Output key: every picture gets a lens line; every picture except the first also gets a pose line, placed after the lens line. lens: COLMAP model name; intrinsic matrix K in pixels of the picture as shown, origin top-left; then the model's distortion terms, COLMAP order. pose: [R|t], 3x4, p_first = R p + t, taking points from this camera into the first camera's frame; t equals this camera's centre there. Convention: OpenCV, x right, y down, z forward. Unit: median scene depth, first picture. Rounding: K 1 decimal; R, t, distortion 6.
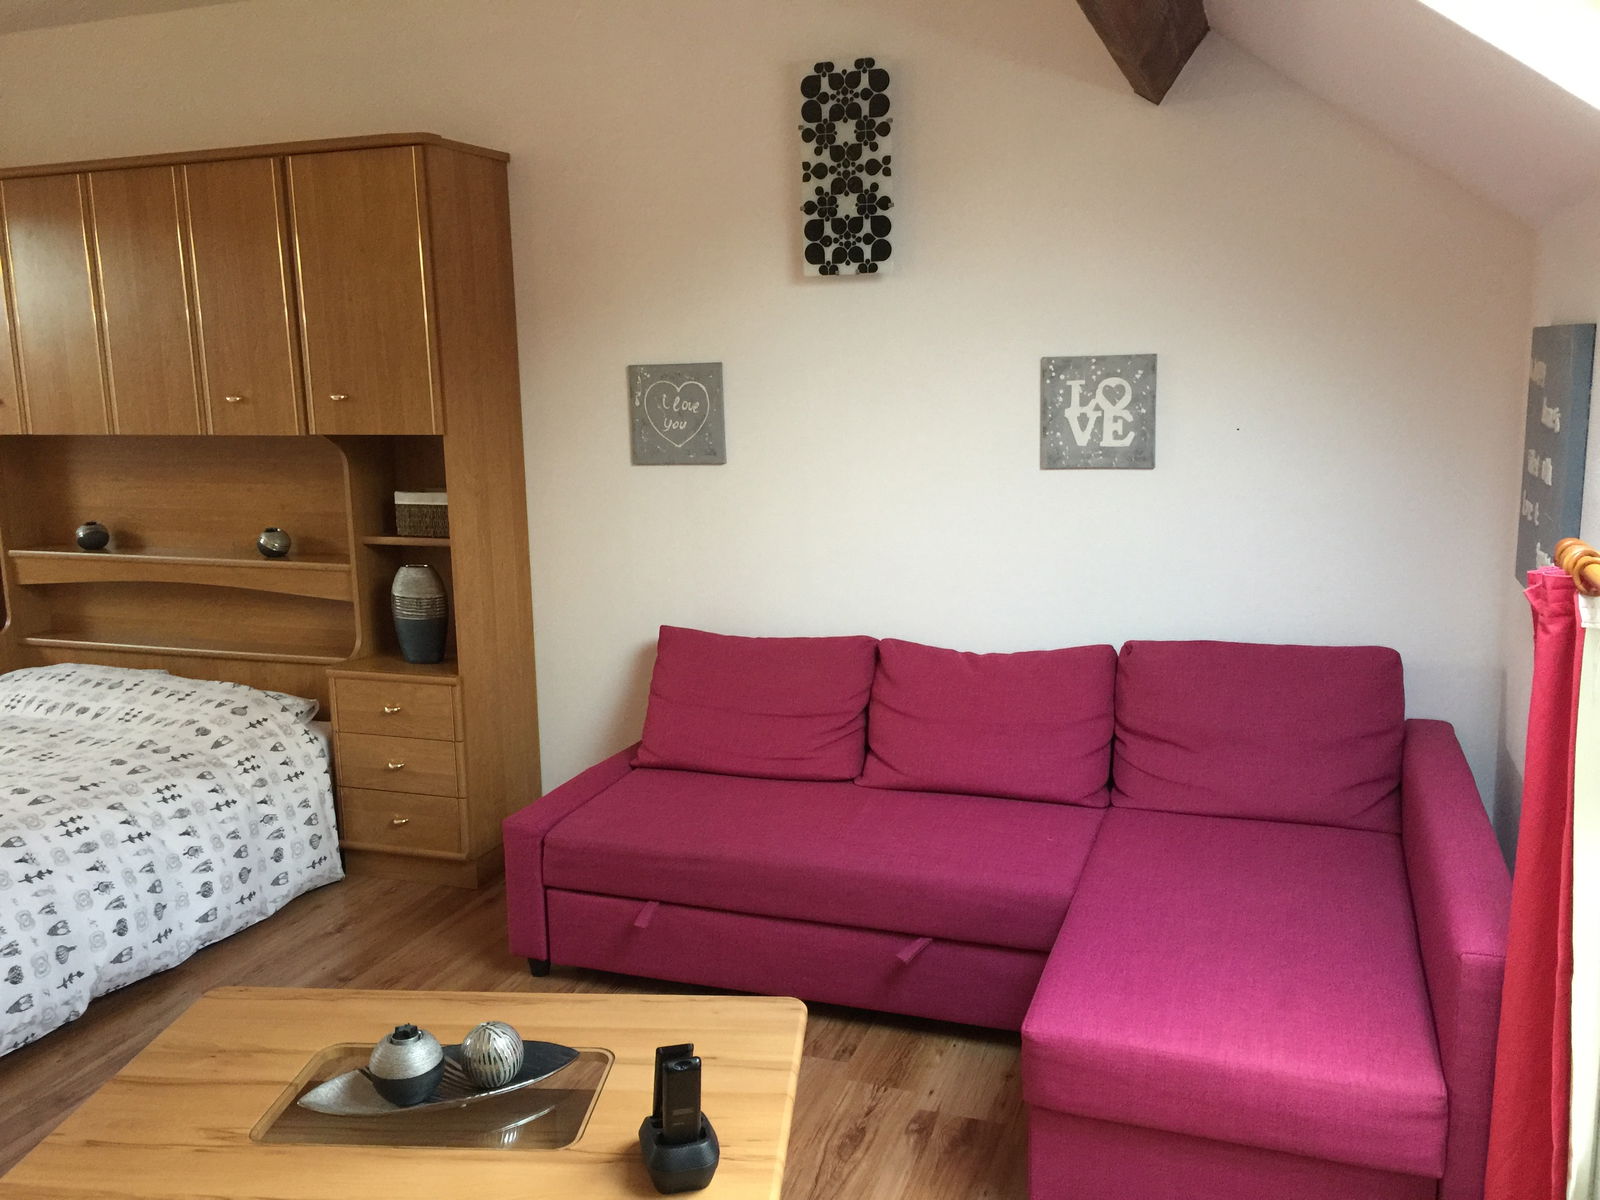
lens RADIAL K [[1397.9, 0, 800.0], [0, 1397.9, 600.0], [0, 0, 1]] dist [0.090382, -0.174894]
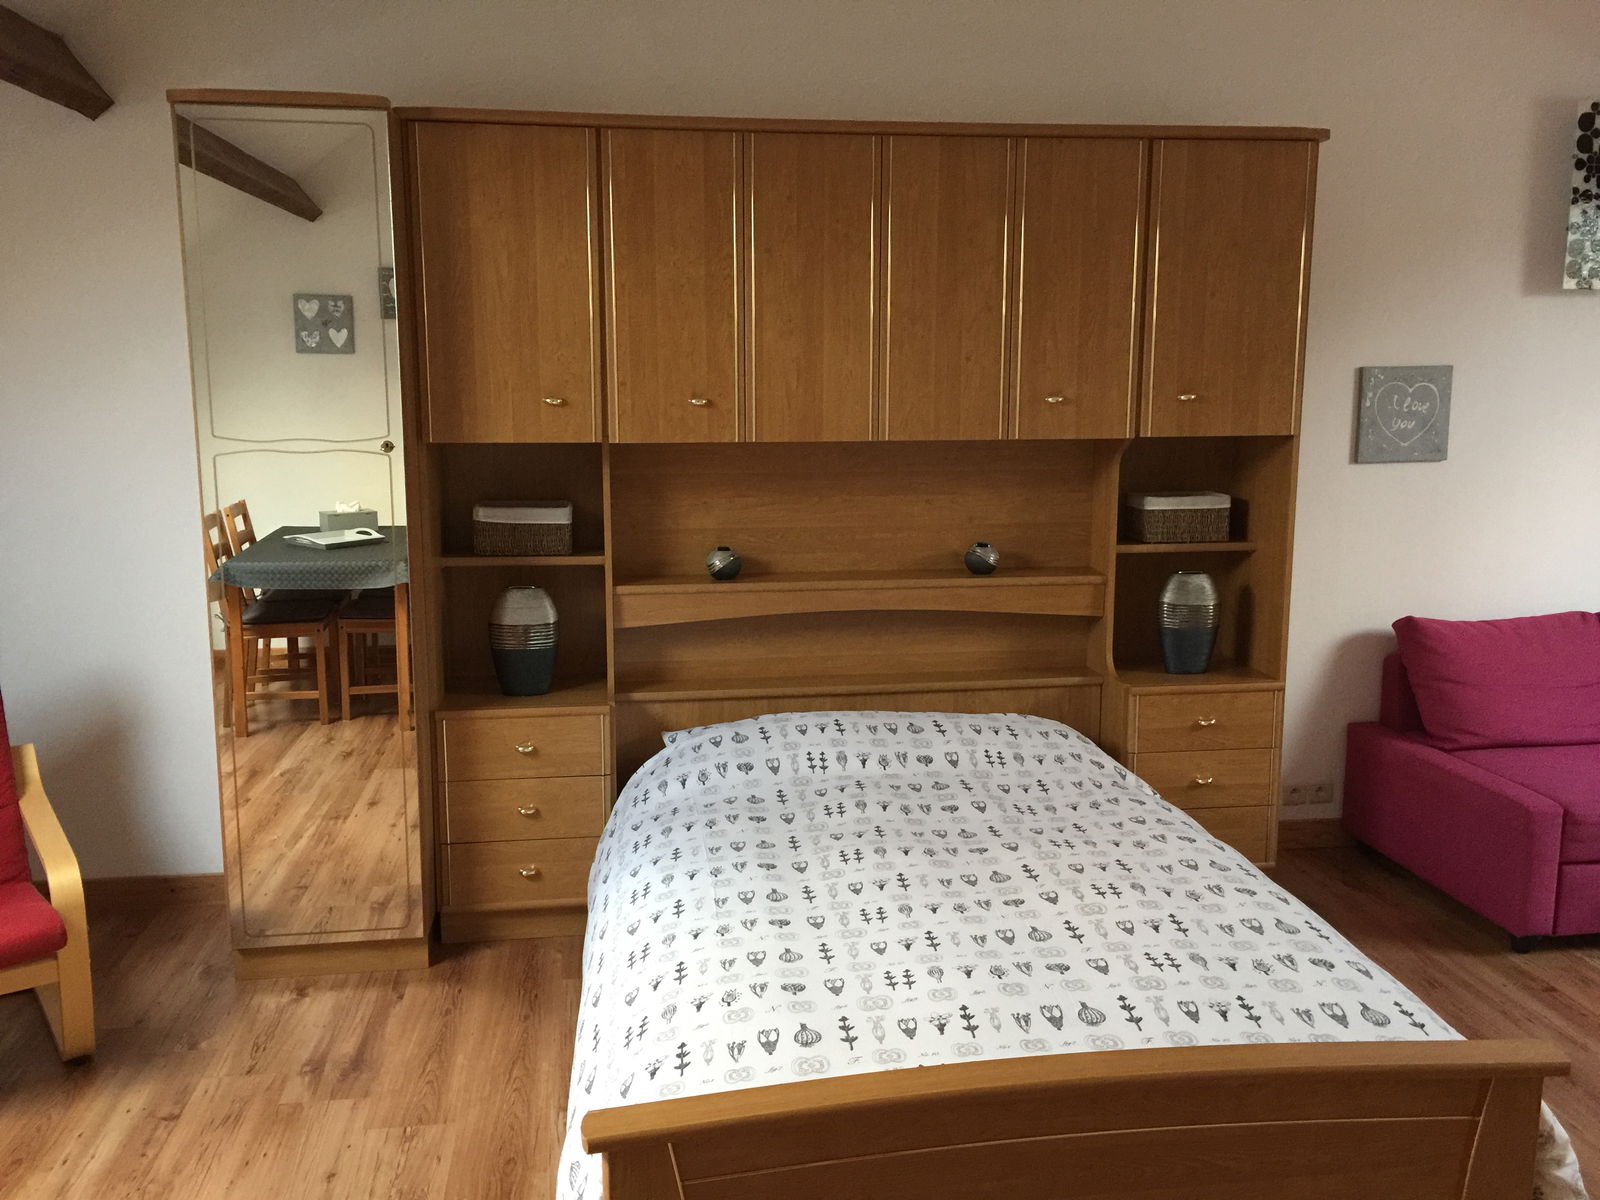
lens RADIAL K [[1373.5, 0, 793.2], [0, 1373.5, 589.6], [0, 0, 1]] dist [0.084263, -0.118888]
pose [[0.882817, -0.055427, 0.466435, -0.985861], [0.067400, 0.997685, -0.009012, -0.023011], [-0.464856, 0.039394, 0.884510, 0.296839]]
